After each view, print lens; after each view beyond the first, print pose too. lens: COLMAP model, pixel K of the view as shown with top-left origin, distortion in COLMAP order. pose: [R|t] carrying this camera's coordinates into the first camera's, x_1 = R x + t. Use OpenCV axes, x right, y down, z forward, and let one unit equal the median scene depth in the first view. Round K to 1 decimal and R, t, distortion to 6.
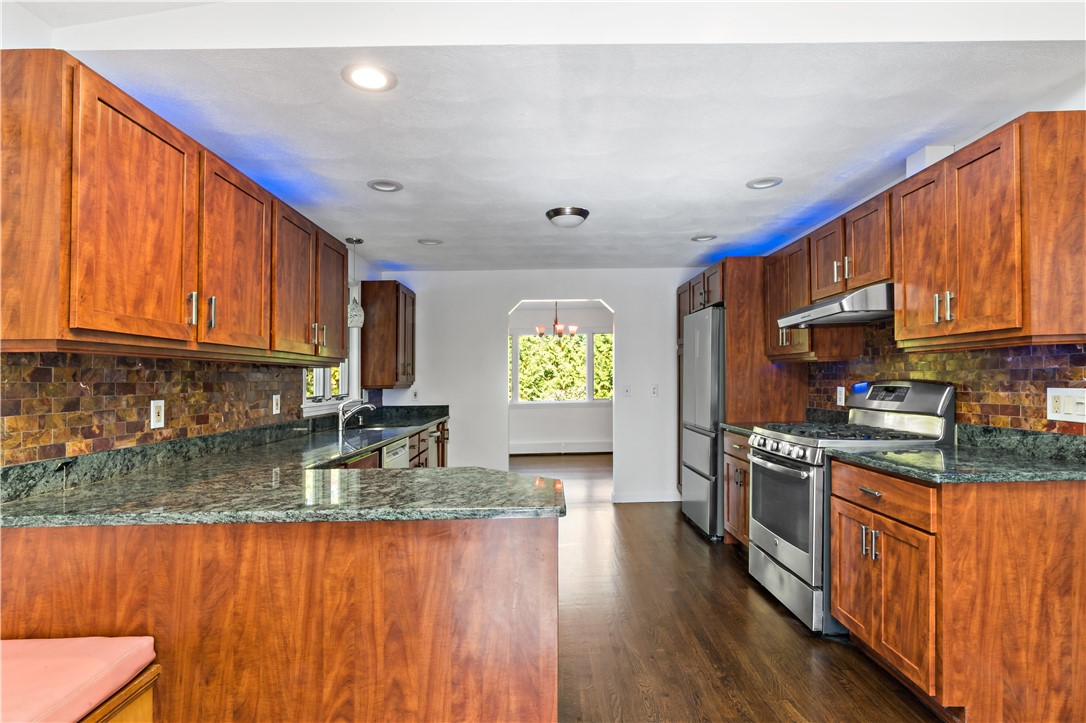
lens RADIAL K [[541.3, 0, 542.8], [0, 541.3, 377.0], [0, 0, 1]] dist [-0.000748, 0.000652]
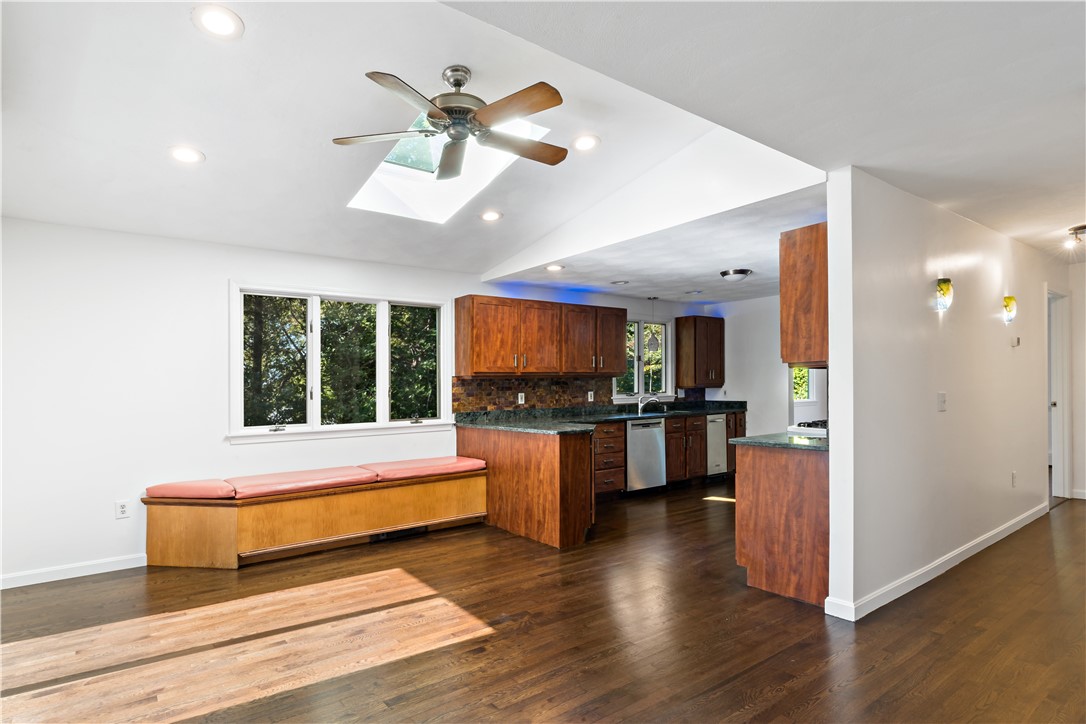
lens RADIAL K [[569.9, 0, 543.1], [0, 569.9, 381.2], [0, 0, 1]] dist [-0.000588, -0.000088]
pose [[0.599791, -0.000461, -0.800156, 1.905157], [0.012606, 0.999881, 0.008874, -0.046646], [0.800057, -0.015410, 0.599726, -0.696404]]
